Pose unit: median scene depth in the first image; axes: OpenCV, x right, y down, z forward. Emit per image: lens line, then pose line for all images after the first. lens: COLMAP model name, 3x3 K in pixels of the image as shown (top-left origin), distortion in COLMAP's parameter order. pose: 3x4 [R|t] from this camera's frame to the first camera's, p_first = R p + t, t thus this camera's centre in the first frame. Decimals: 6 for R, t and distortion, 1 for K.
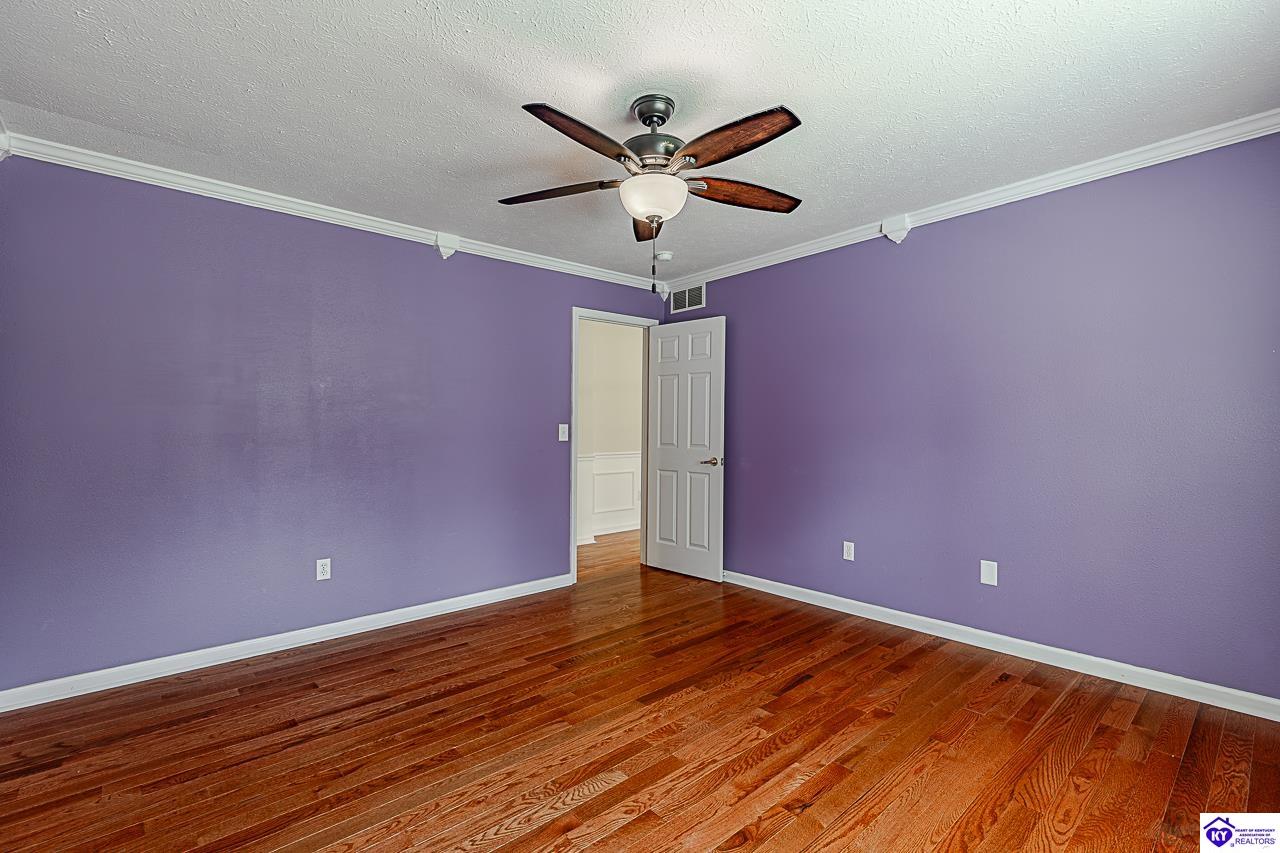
lens RADIAL K [[578.1, 0, 649.9], [0, 578.1, 426.2], [0, 0, 1]] dist [0.004507, 0.000600]
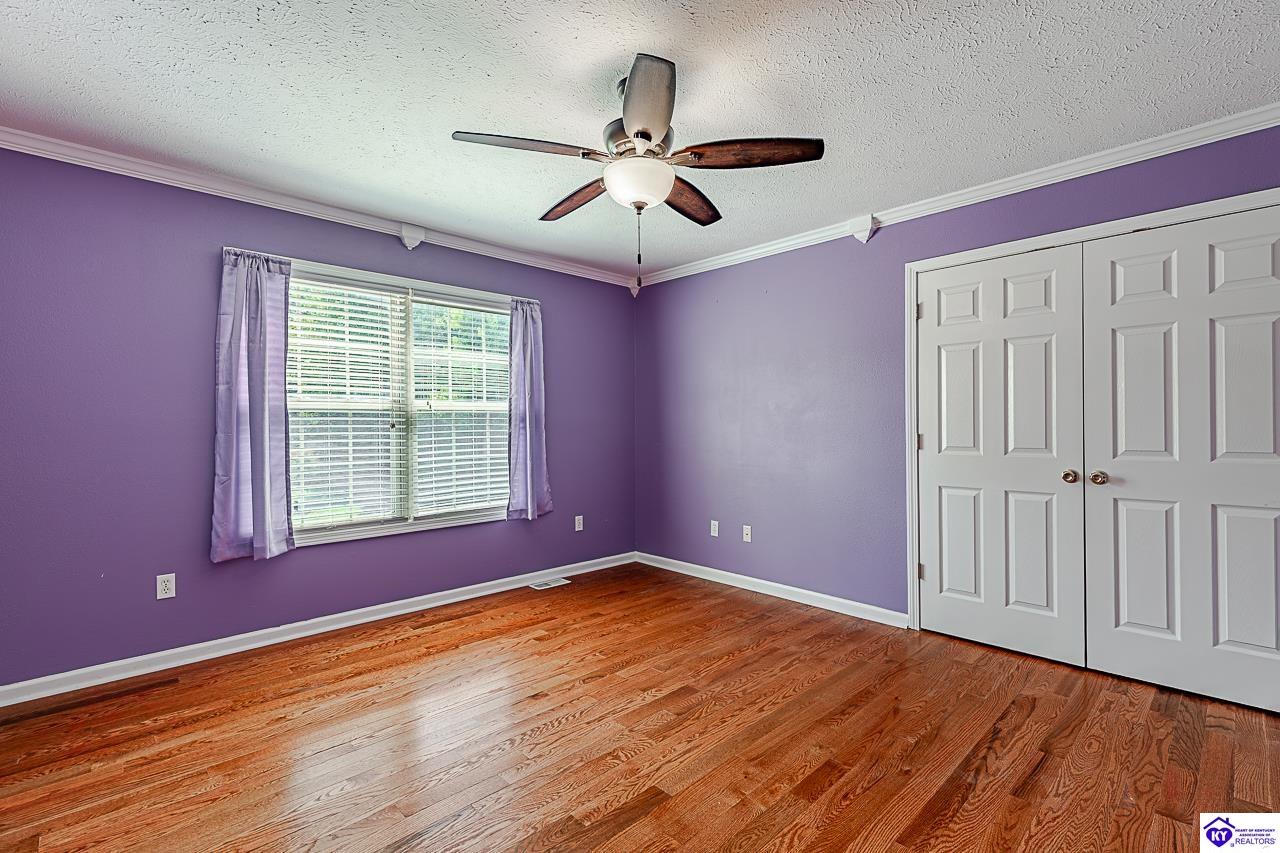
lens RADIAL K [[578.1, 0, 649.9], [0, 578.1, 426.2], [0, 0, 1]] dist [0.004507, 0.000600]
pose [[-0.999169, 0.008962, -0.039750, 0.030519], [0.009252, 0.999932, -0.007107, 0.013737], [0.039683, -0.007469, -0.999184, 2.018551]]
